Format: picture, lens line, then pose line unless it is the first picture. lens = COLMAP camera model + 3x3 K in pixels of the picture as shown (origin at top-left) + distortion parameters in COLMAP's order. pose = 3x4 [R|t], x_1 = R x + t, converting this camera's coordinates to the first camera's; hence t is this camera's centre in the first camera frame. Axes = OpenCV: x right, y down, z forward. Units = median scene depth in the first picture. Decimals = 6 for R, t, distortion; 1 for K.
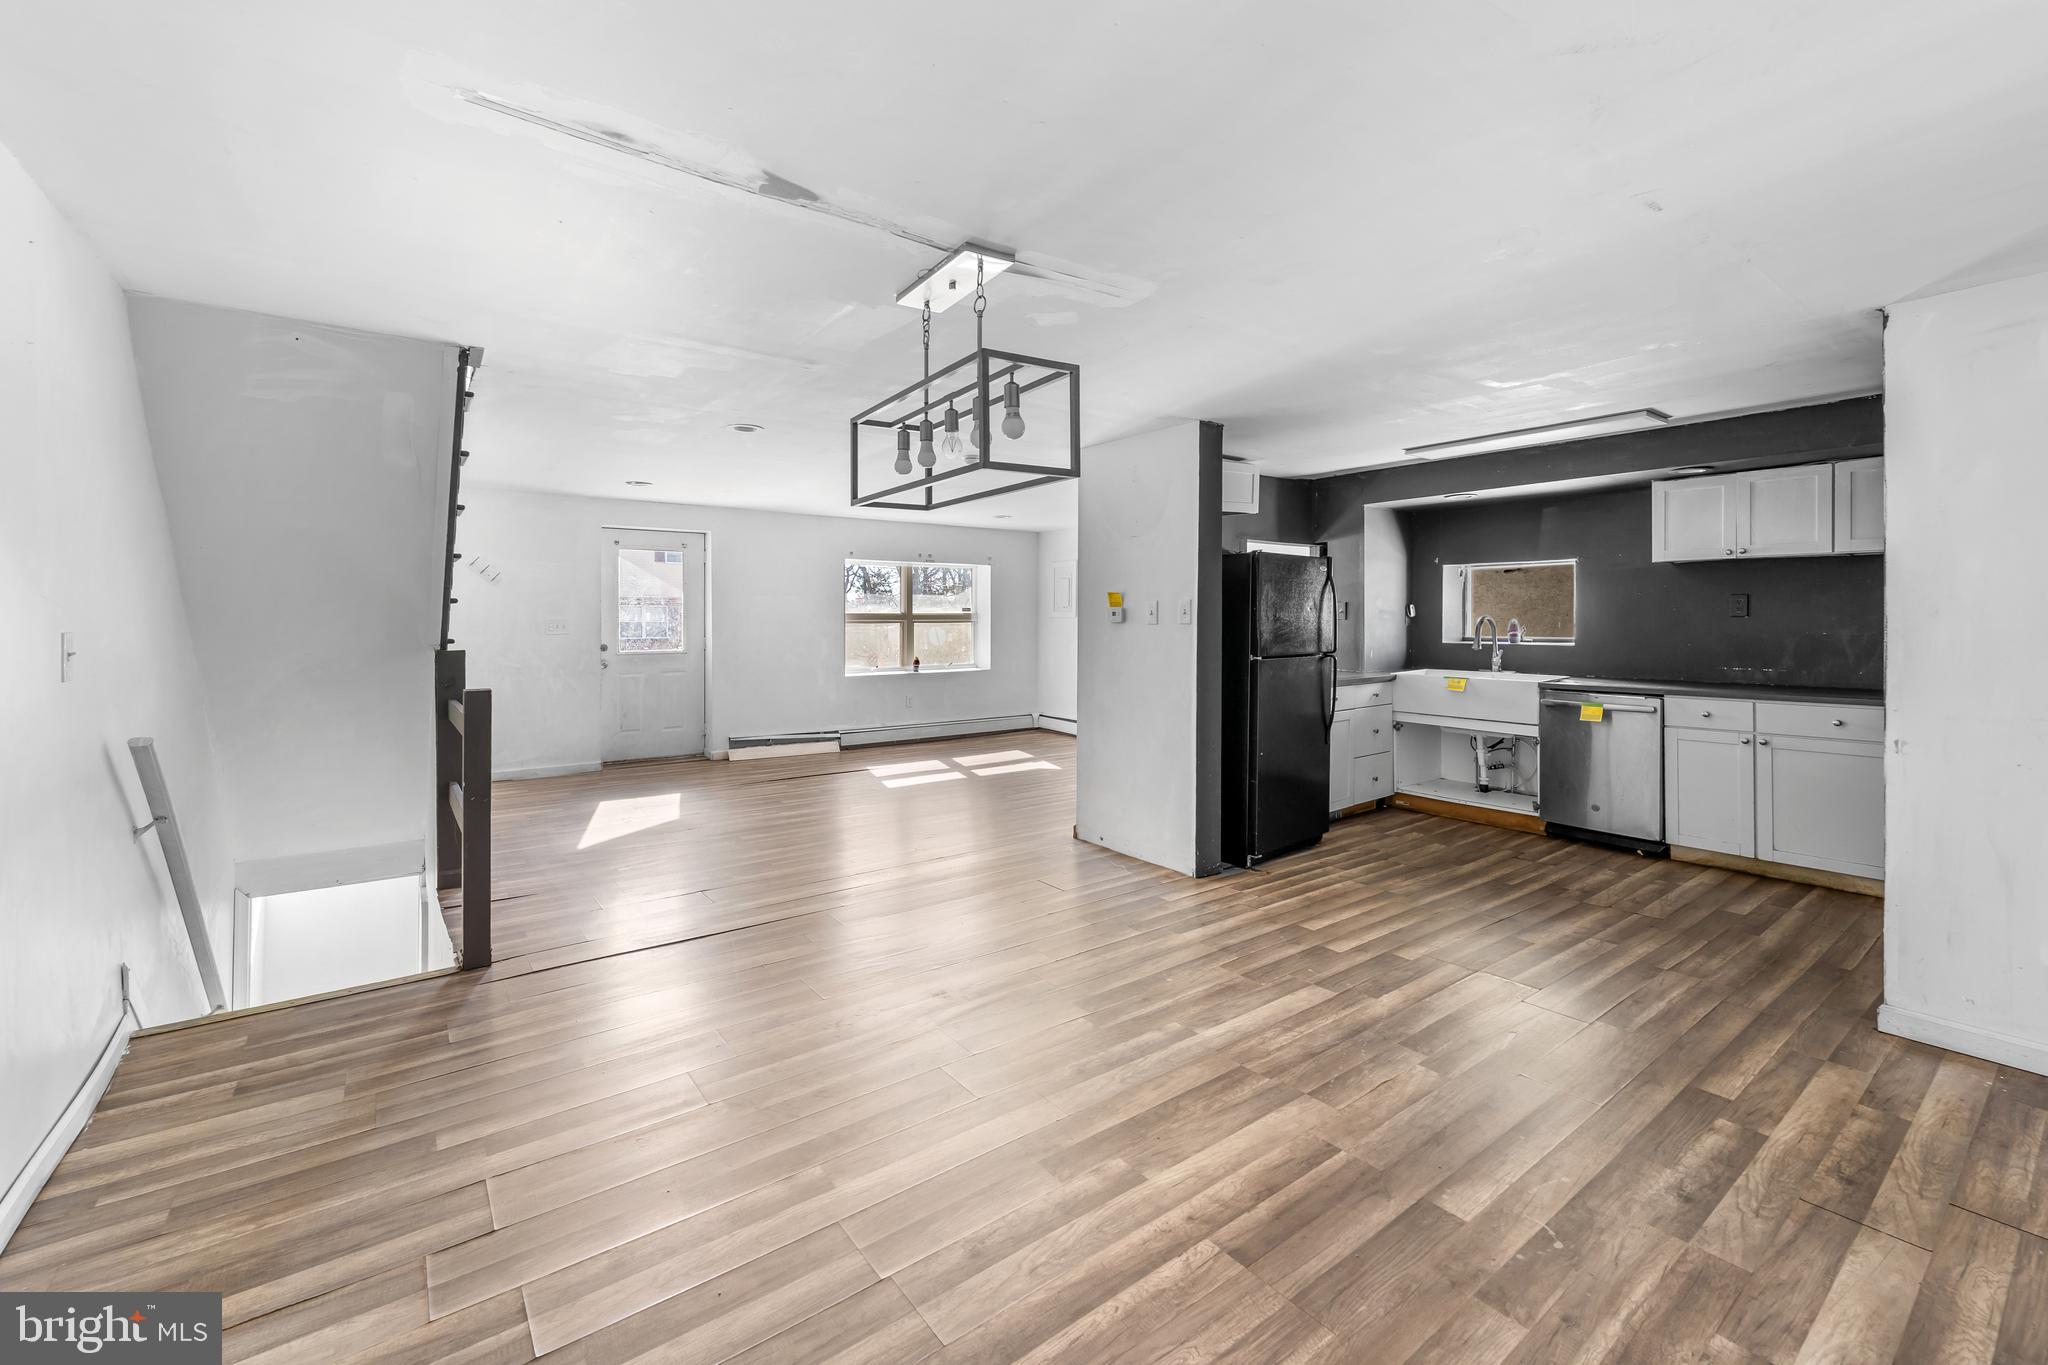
lens RADIAL K [[853.3, 0, 1031.1], [0, 853.3, 612.3], [0, 0, 1]] dist [0.001146, -0.000203]
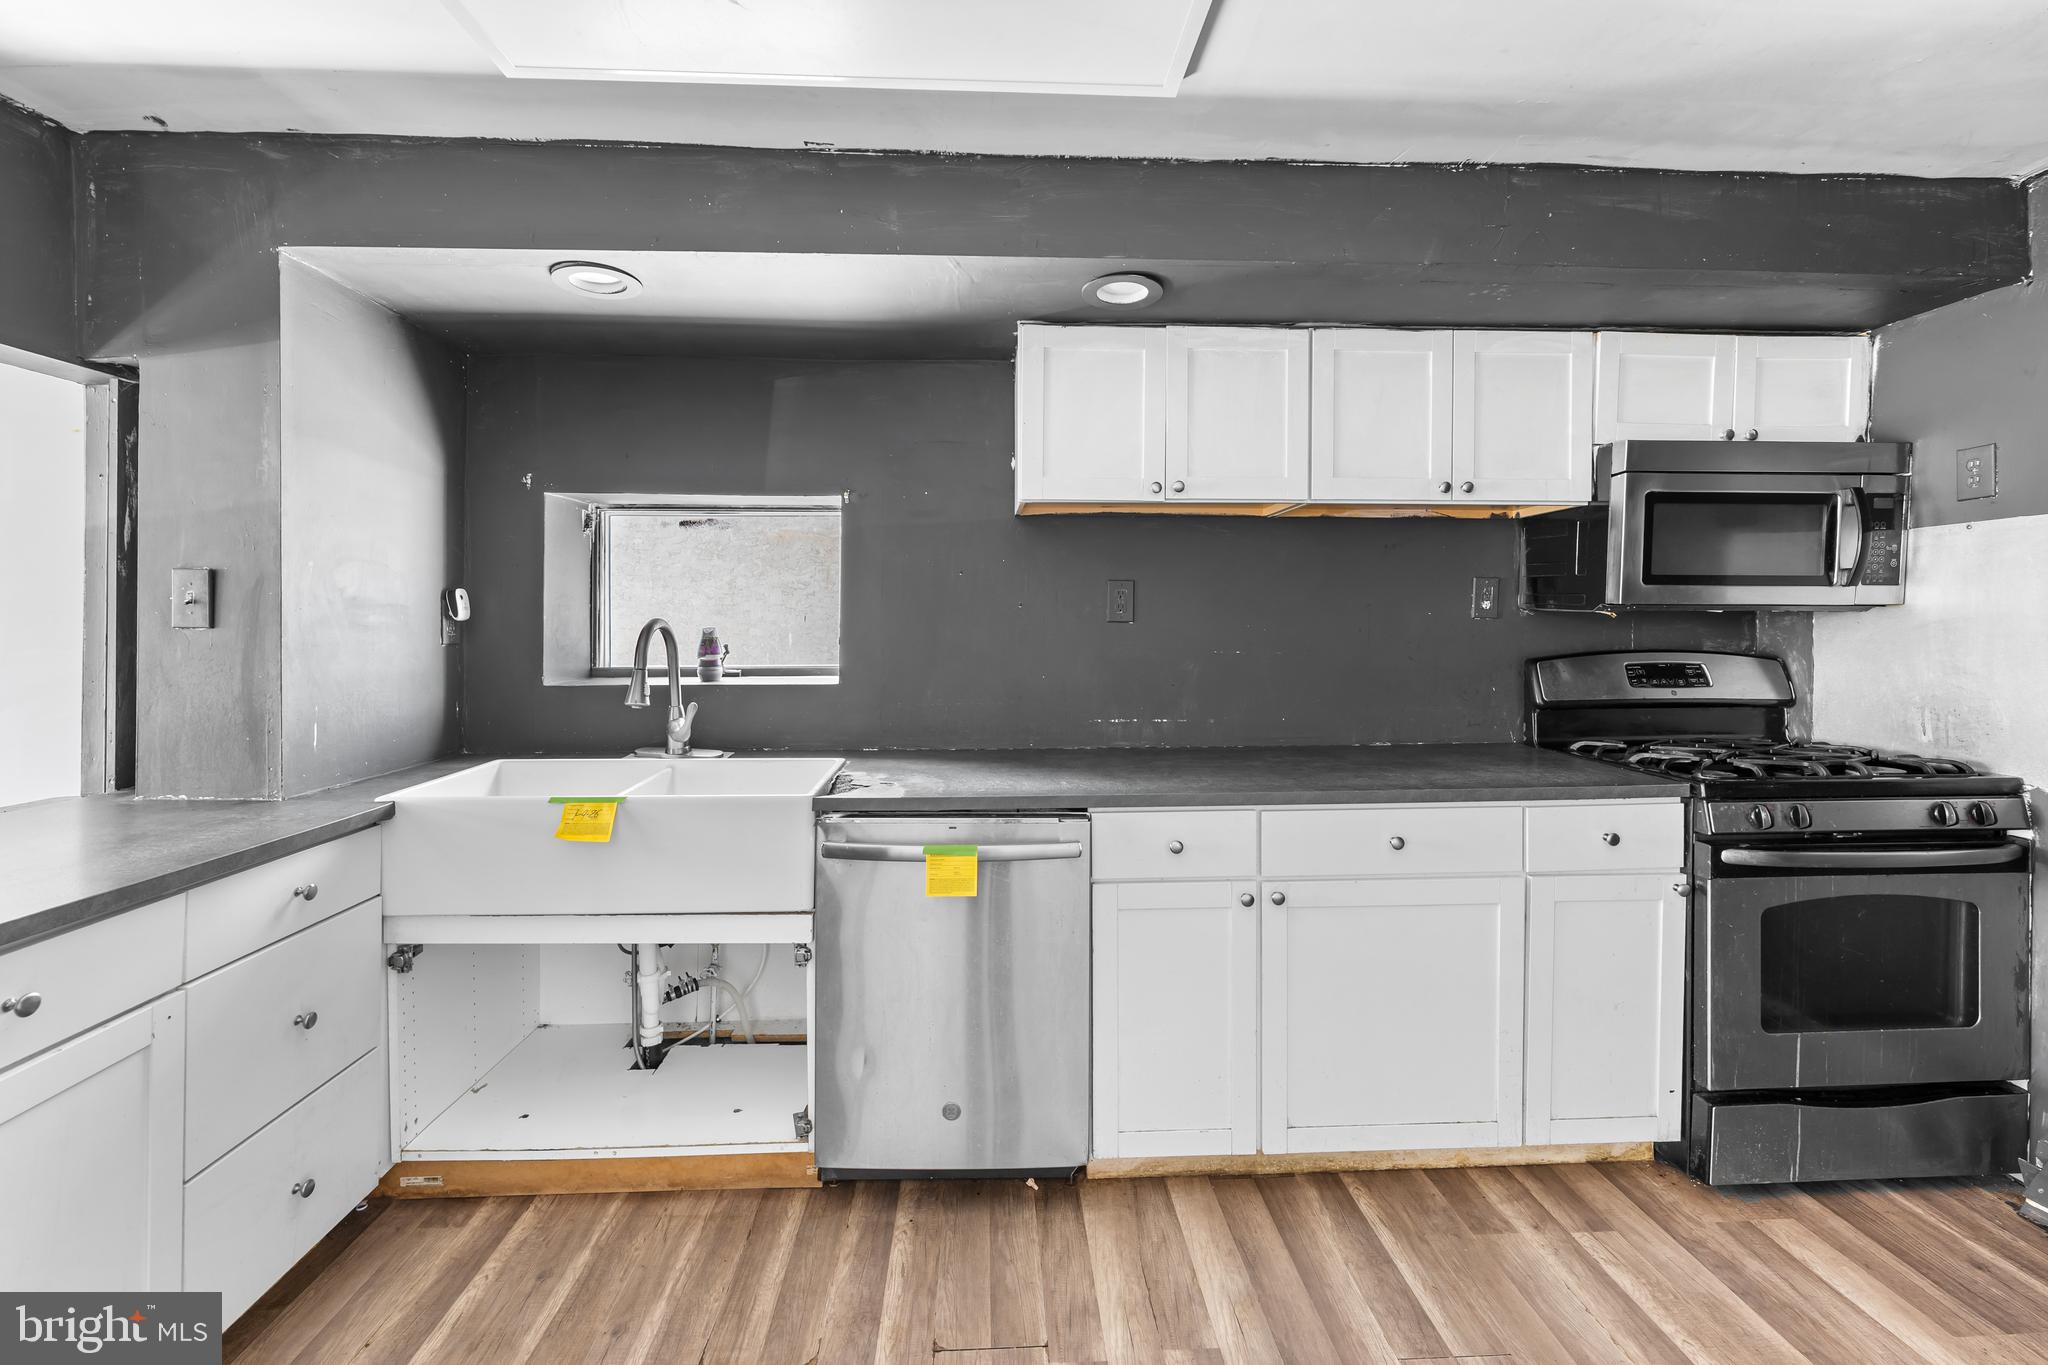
lens RADIAL K [[853.3, 0, 1008.9], [0, 853.3, 634.9], [0, 0, 1]] dist [0.001146, -0.000203]
pose [[0.577548, -0.007255, 0.816325, 0.346173], [-0.005974, 0.999896, 0.013113, 0.006562], [-0.816335, -0.012450, 0.577444, 0.726349]]
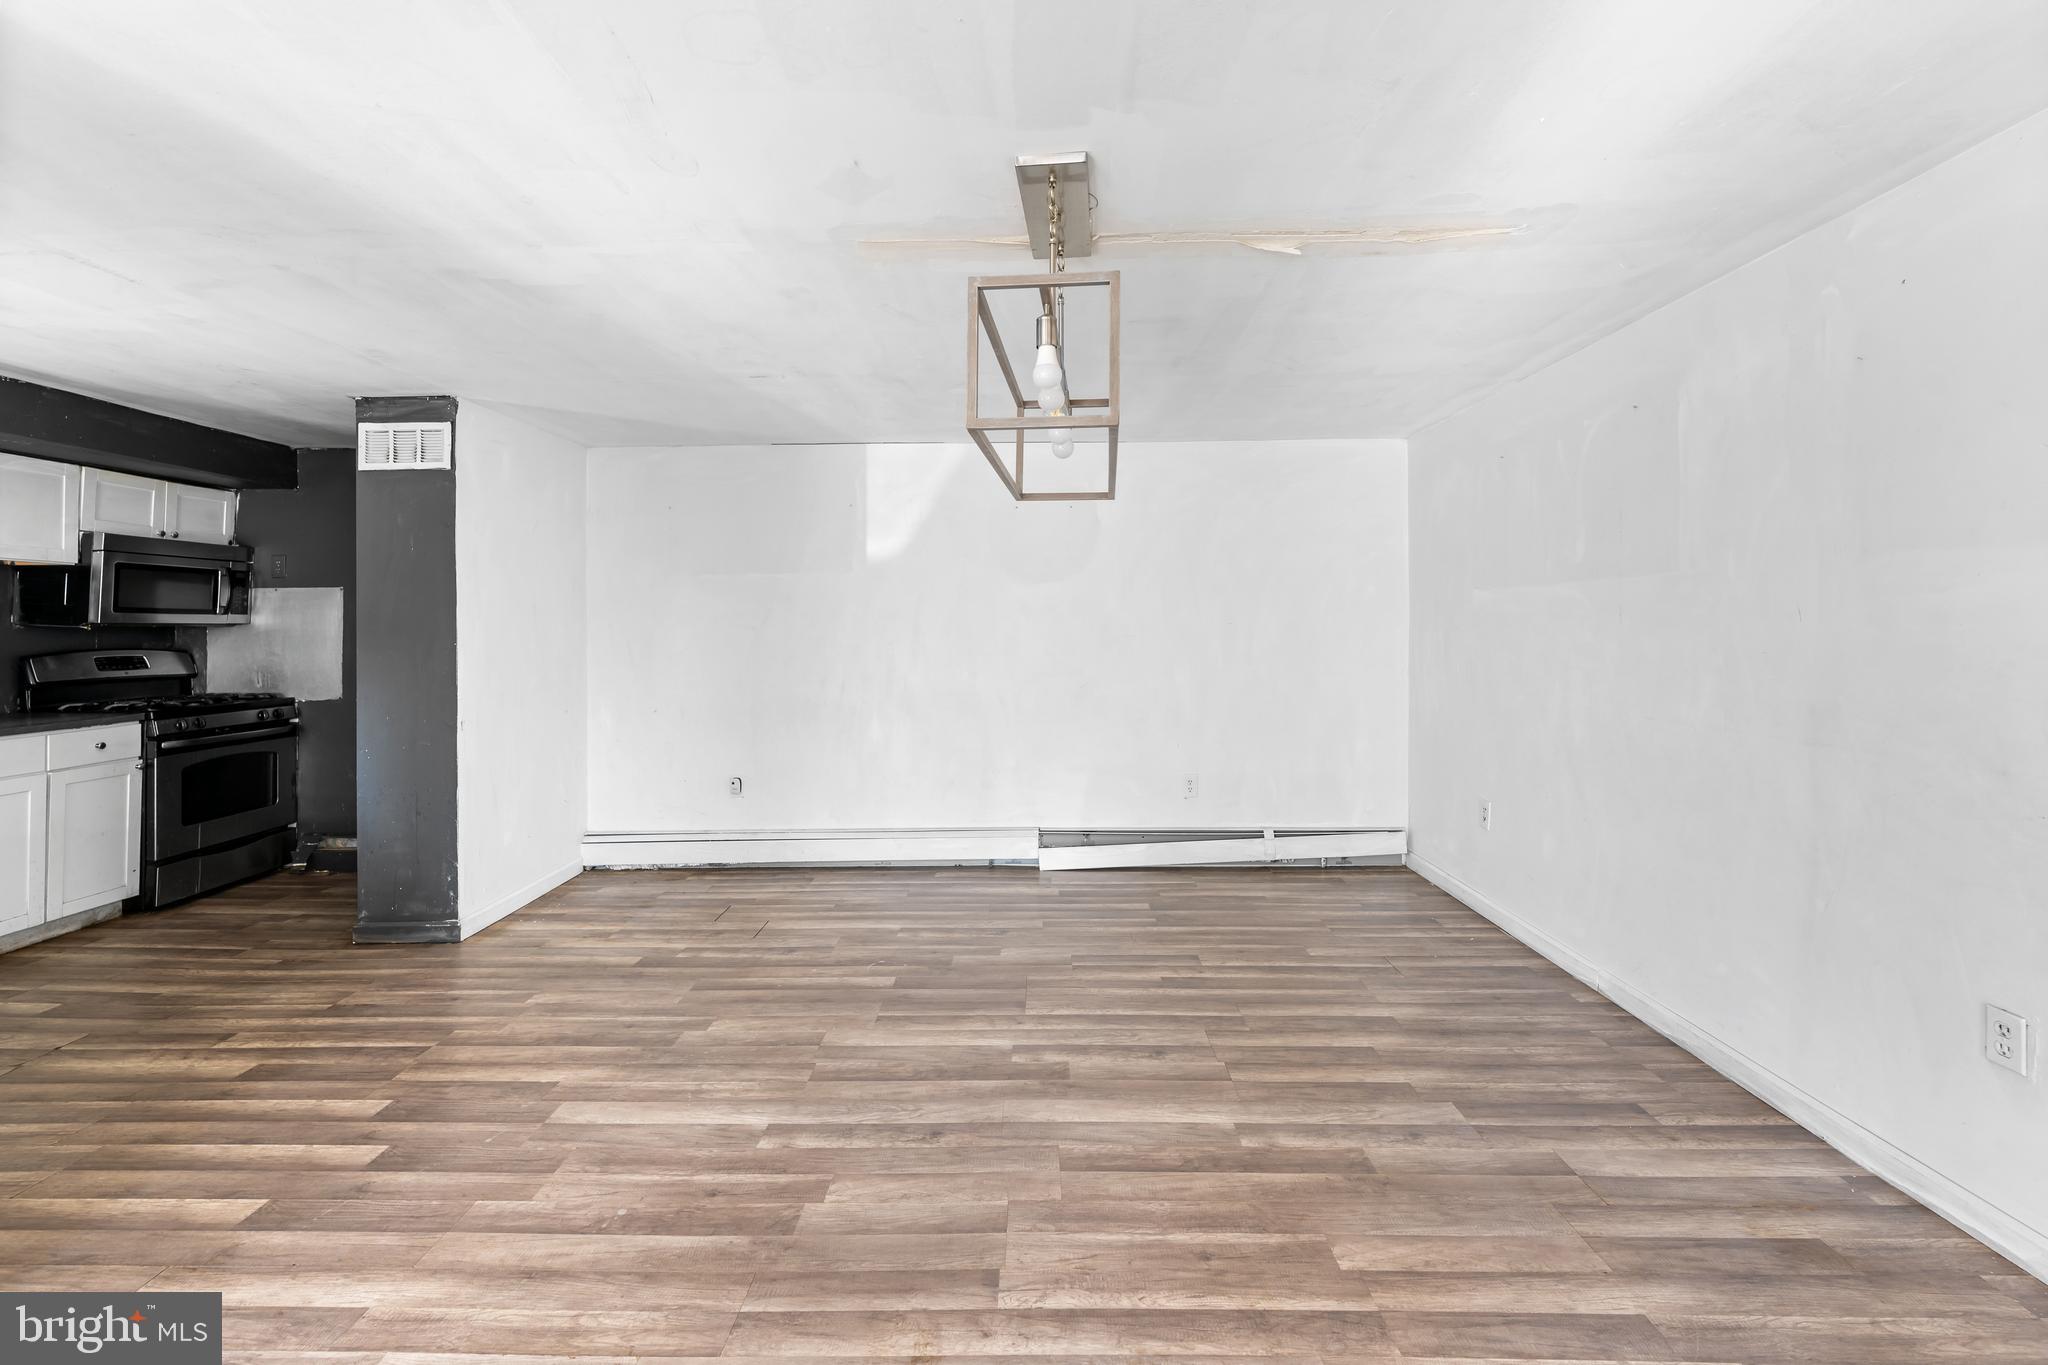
lens RADIAL K [[853.3, 0, 1026.4], [0, 853.3, 608.3], [0, 0, 1]] dist [0.001146, -0.000203]
pose [[-0.787082, 0.021114, 0.616487, -0.286028], [0.005150, 0.999604, -0.027659, 0.007364], [-0.616827, -0.018595, -0.786879, 0.817438]]
